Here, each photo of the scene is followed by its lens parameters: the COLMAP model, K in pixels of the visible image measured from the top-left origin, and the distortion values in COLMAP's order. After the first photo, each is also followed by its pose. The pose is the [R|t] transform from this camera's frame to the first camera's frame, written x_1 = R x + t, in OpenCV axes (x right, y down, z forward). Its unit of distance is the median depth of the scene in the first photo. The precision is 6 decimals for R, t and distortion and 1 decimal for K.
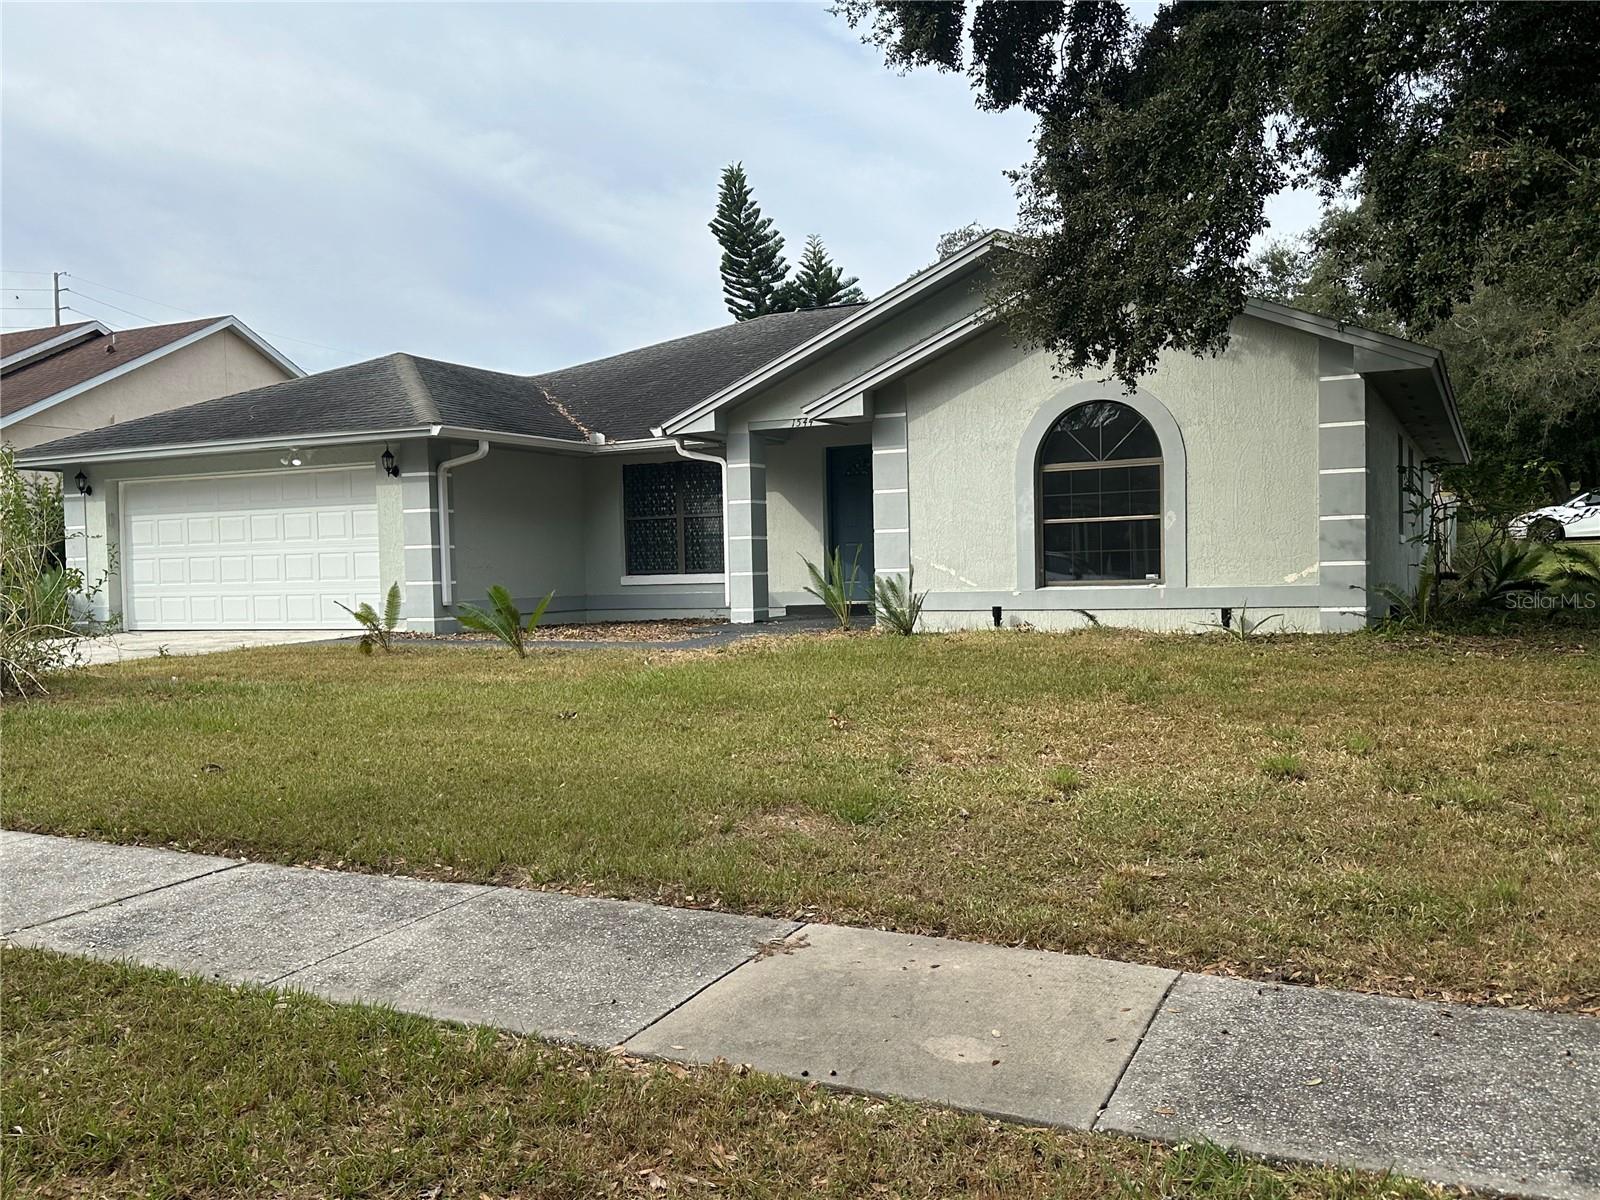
lens RADIAL K [[1393.5, 0, 798.9], [0, 1393.5, 599.6], [0, 0, 1]] dist [0.014571, 0.003127]
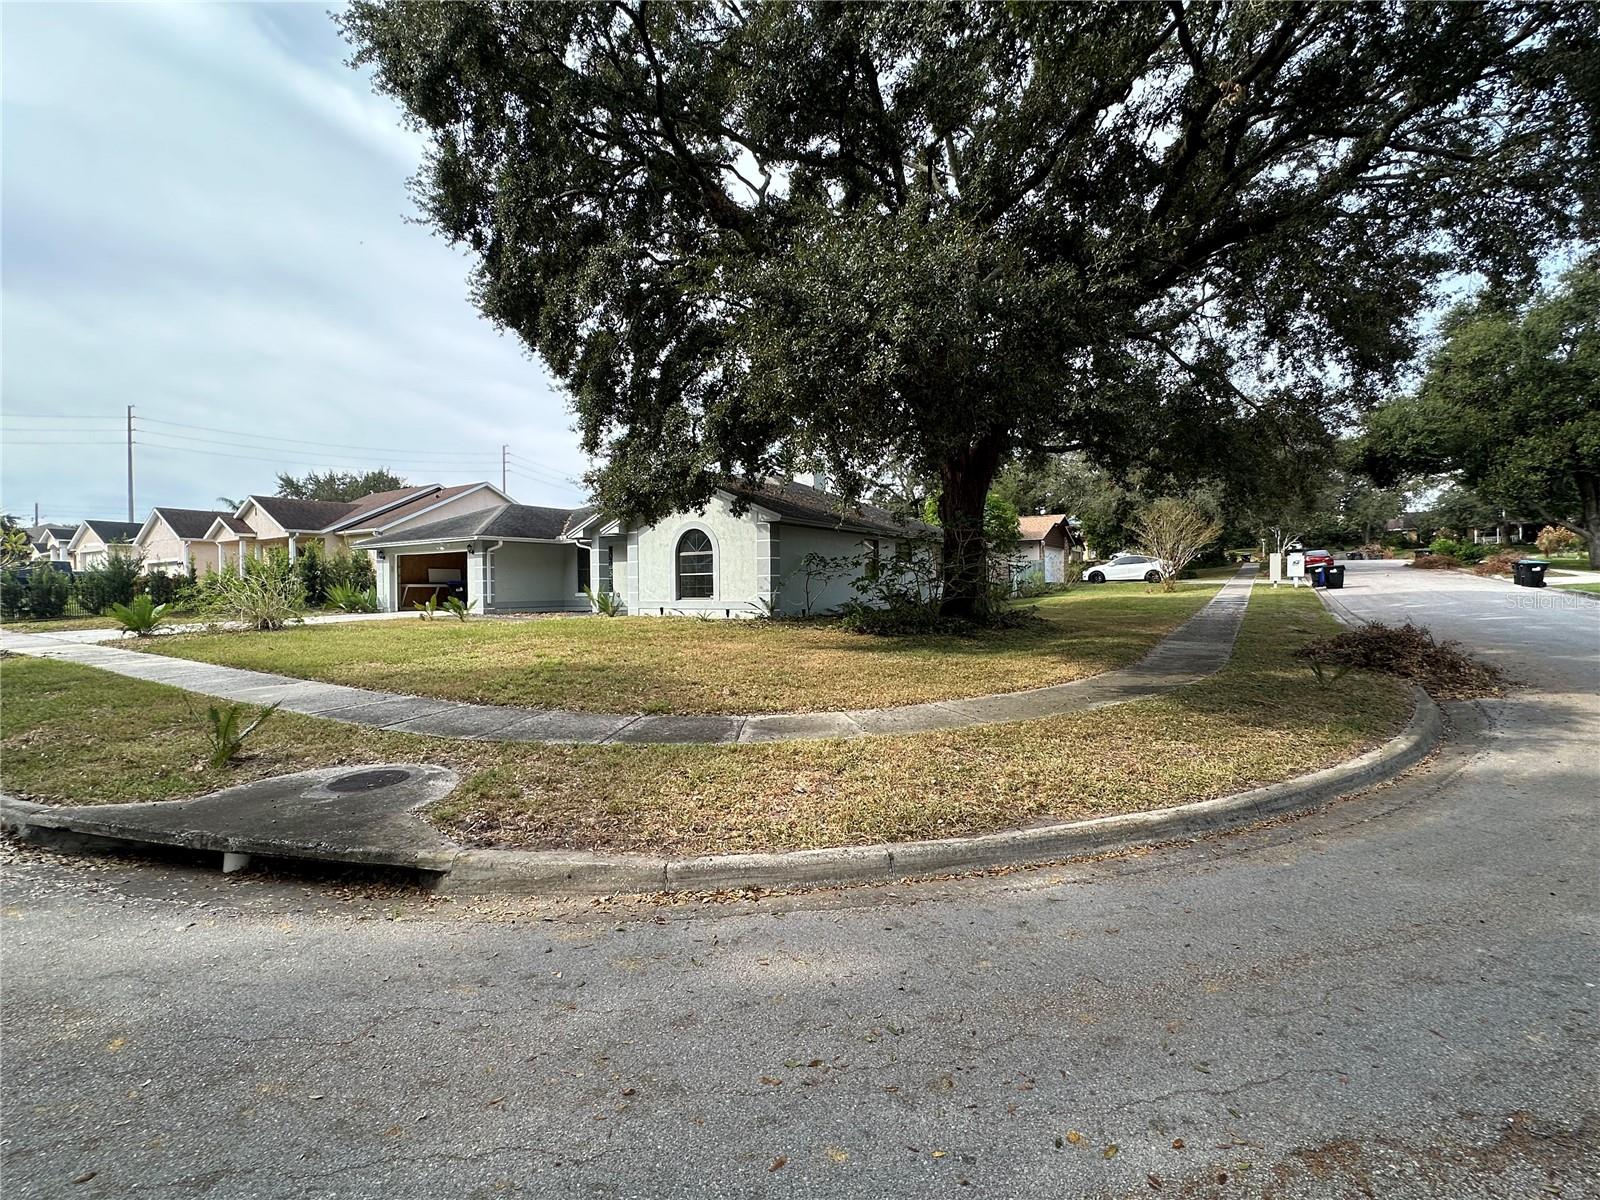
lens RADIAL K [[743.6, 0, 800.6], [0, 743.6, 600.4], [0, 0, 1]] dist [-0.000246, -0.000015]
pose [[0.987041, 0.016645, -0.159603, 0.617776], [-0.017321, 0.999846, -0.002843, -0.008721], [0.159531, 0.005571, 0.987177, -0.316479]]
